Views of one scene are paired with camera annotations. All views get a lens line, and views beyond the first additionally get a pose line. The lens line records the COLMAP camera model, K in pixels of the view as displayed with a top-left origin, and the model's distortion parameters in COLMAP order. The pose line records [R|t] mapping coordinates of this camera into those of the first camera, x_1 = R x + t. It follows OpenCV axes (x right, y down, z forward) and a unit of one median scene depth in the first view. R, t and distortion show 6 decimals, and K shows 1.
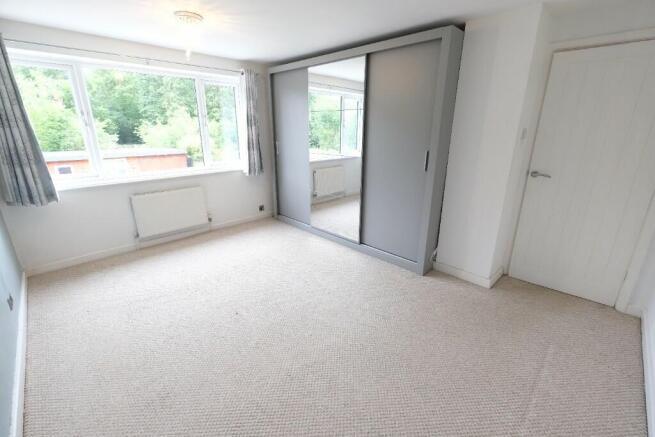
lens RADIAL K [[284.1, 0, 327.7], [0, 284.1, 215.4], [0, 0, 1]] dist [-0.003412, -0.000556]
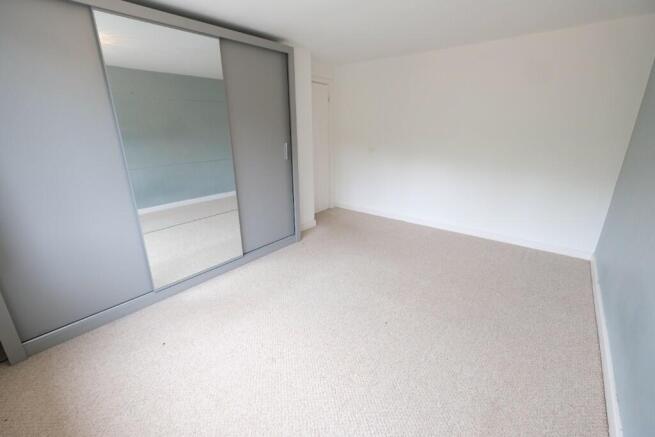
lens RADIAL K [[284.1, 0, 327.7], [0, 284.1, 215.4], [0, 0, 1]] dist [-0.003412, -0.000556]
pose [[-0.094954, -0.301118, 0.948847, -0.842509], [0.304790, 0.898586, 0.315669, -0.251445], [-0.947674, 0.319174, 0.006453, 0.836041]]
